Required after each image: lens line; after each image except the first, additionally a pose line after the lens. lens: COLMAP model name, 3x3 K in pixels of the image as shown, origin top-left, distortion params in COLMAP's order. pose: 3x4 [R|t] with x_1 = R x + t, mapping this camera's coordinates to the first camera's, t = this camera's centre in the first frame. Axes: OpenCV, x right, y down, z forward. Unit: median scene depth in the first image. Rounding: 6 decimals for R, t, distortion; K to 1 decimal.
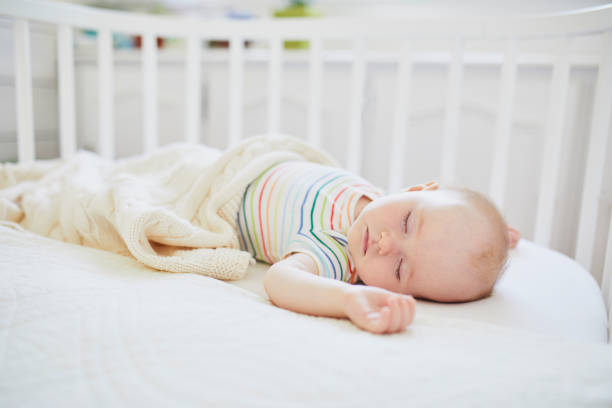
lens RADIAL K [[616.9, 0, 306.0], [0, 616.9, 204.0], [0, 0, 1]] dist [-0.054782, 0.002524]
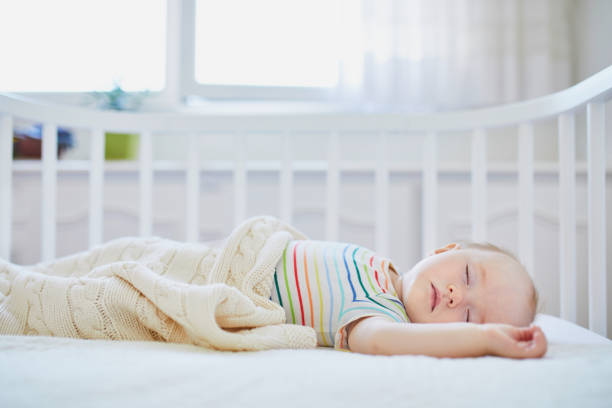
lens RADIAL K [[616.9, 0, 306.0], [0, 616.9, 204.0], [0, 0, 1]] dist [-0.054782, 0.002524]
pose [[0.899134, -0.015362, 0.437404, -0.513142], [0.105581, 0.977483, -0.182703, 0.068622], [-0.424748, 0.210456, 0.880510, 0.136326]]
